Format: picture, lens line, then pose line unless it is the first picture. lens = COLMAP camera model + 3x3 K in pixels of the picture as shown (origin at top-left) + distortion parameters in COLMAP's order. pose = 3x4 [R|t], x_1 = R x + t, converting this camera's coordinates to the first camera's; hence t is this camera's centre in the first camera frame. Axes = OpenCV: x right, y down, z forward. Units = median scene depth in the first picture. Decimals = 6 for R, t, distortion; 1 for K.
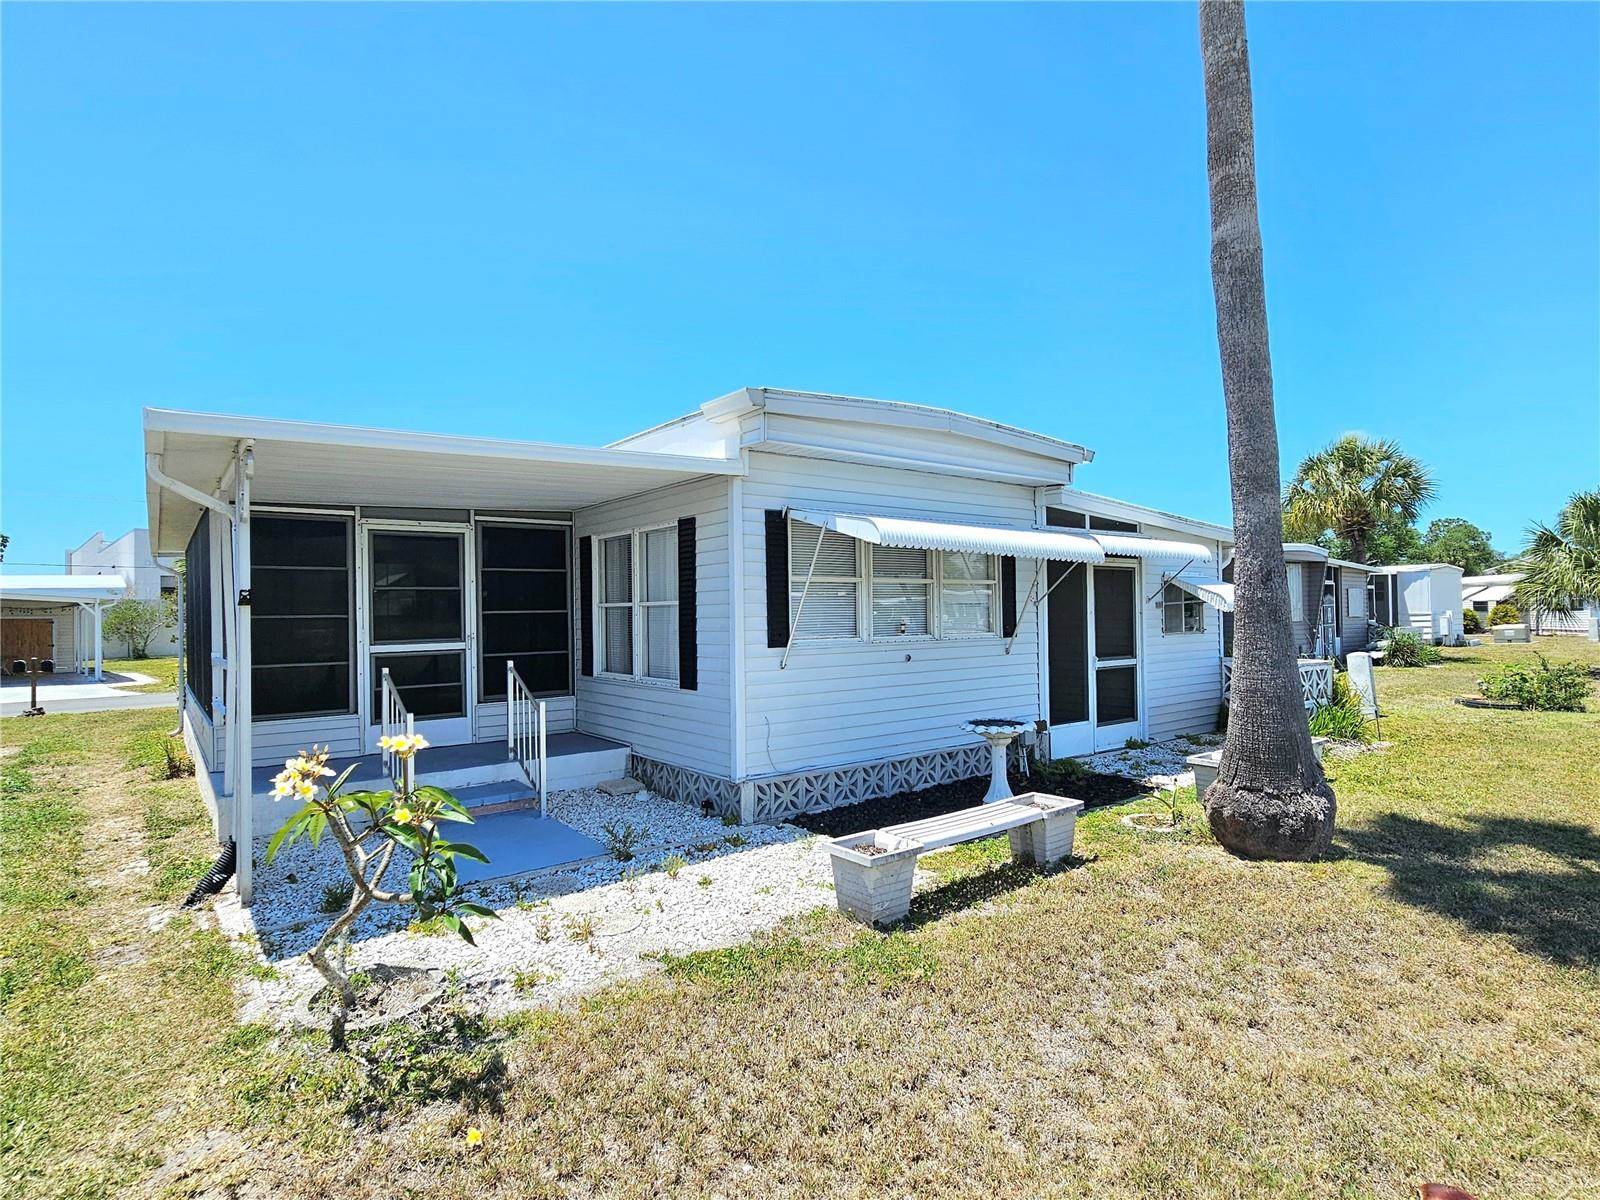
lens RADIAL K [[845.3, 0, 800.0], [0, 845.3, 600.0], [0, 0, 1]] dist [-0.002283, 0.000020]
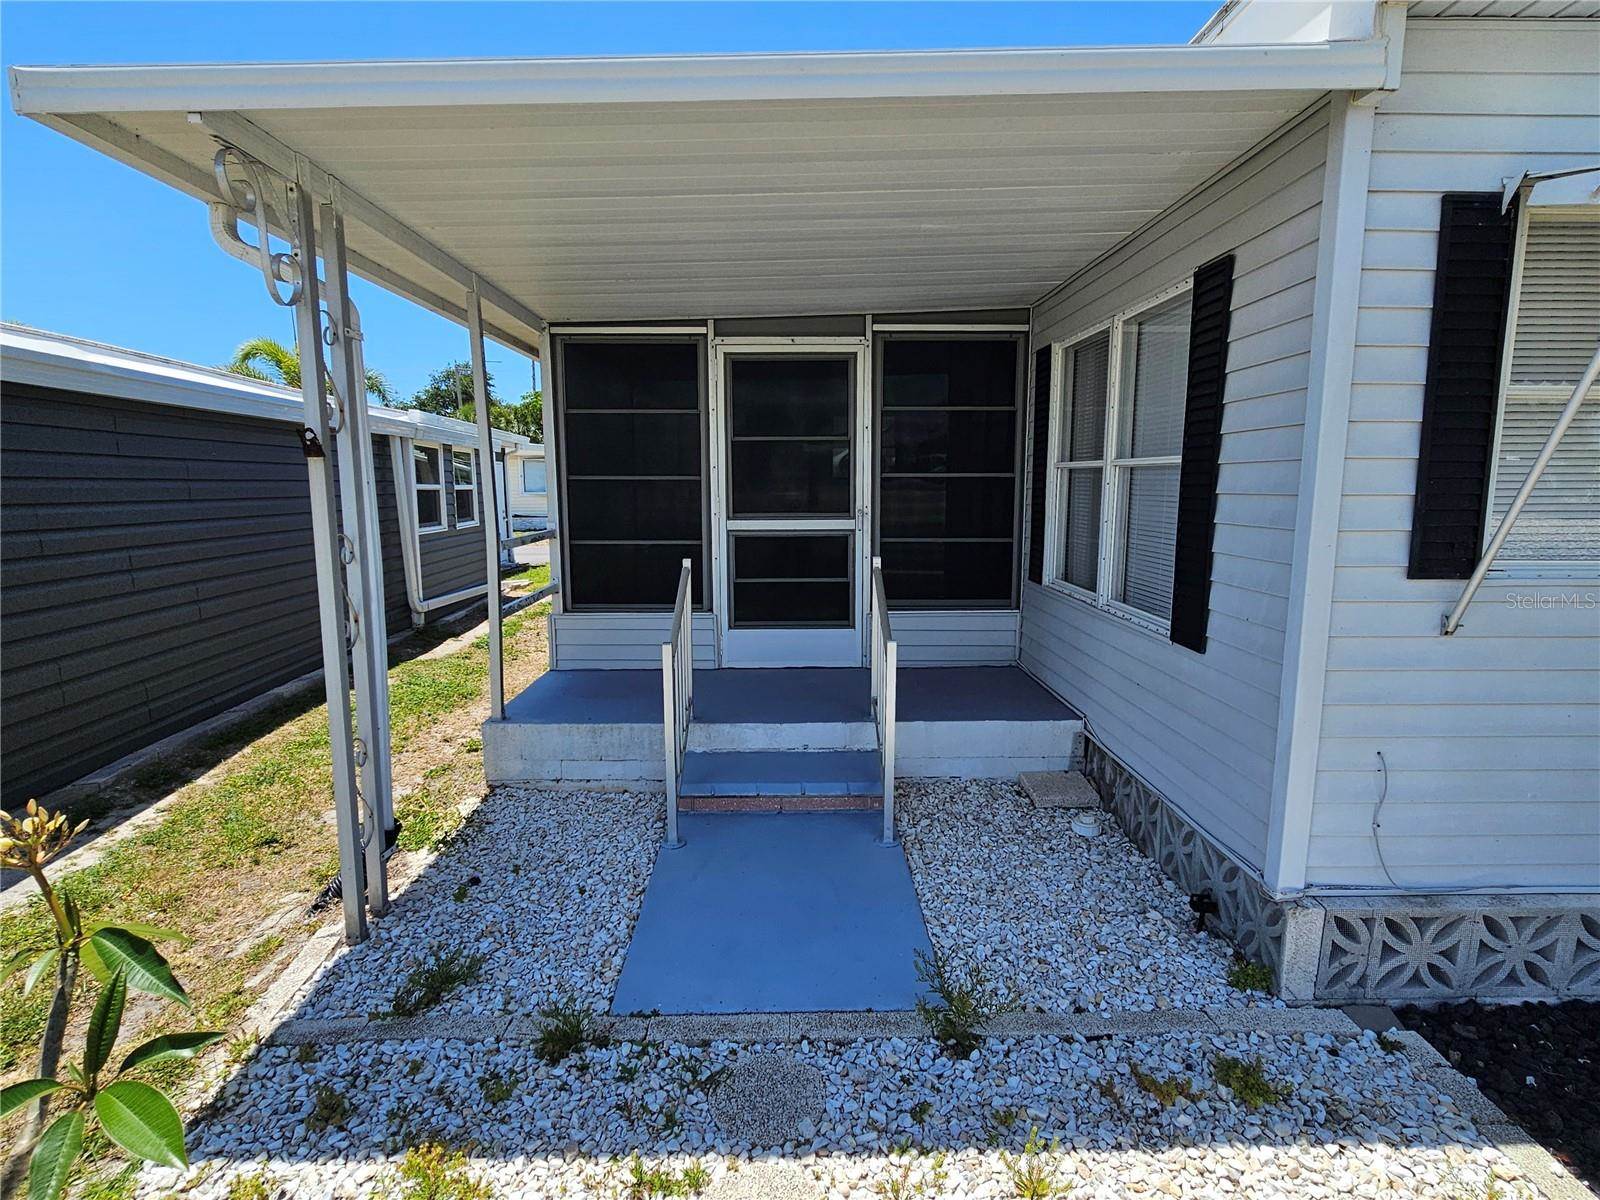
lens RADIAL K [[845.3, 0, 800.0], [0, 845.3, 600.0], [0, 0, 1]] dist [-0.002283, 0.000020]
pose [[0.796640, 0.100874, -0.595978, -0.026153], [-0.003683, 0.986768, 0.162095, 0.004779], [0.604443, -0.126936, 0.786470, 0.498073]]
